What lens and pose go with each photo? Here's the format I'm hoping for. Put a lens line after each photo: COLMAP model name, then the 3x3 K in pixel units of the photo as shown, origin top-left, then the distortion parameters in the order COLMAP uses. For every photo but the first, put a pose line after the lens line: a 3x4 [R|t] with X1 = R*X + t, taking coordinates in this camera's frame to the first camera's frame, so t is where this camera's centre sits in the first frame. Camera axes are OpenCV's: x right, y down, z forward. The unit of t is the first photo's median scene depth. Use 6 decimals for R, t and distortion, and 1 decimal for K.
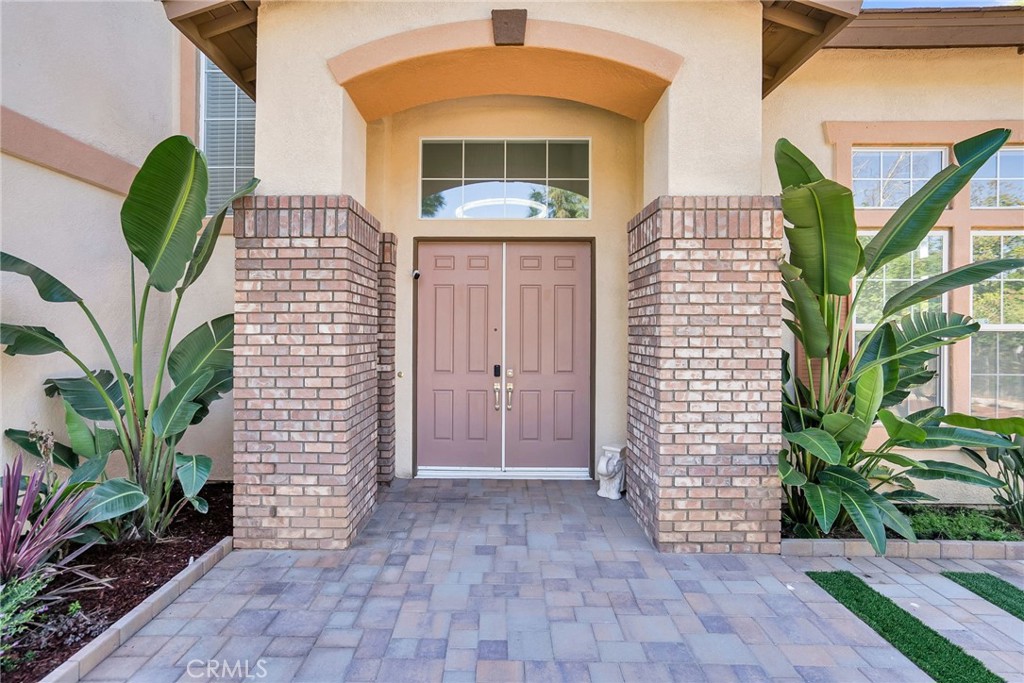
lens RADIAL K [[474.6, 0, 512.0], [0, 474.6, 341.5], [0, 0, 1]] dist [0.000065, -0.000004]
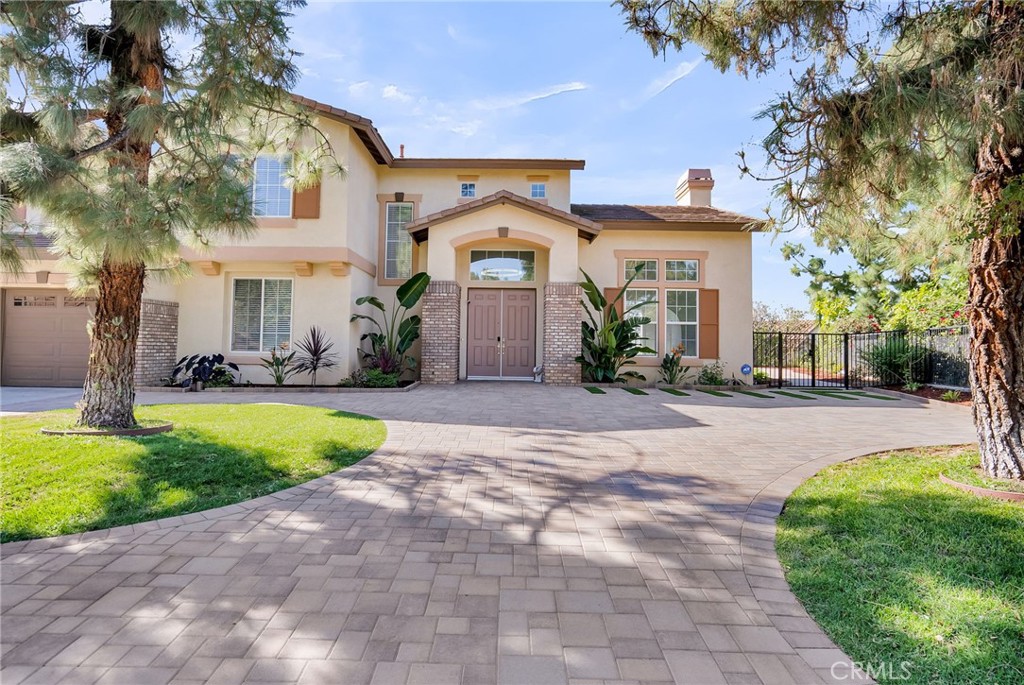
lens RADIAL K [[474.6, 0, 512.0], [0, 474.6, 342.5], [0, 0, 1]] dist [0.000065, -0.000004]
pose [[0.999947, 0.010180, 0.001726, 0.038332], [-0.010144, 0.999755, -0.019660, 0.135570], [-0.001925, 0.019641, 0.999805, -1.637943]]
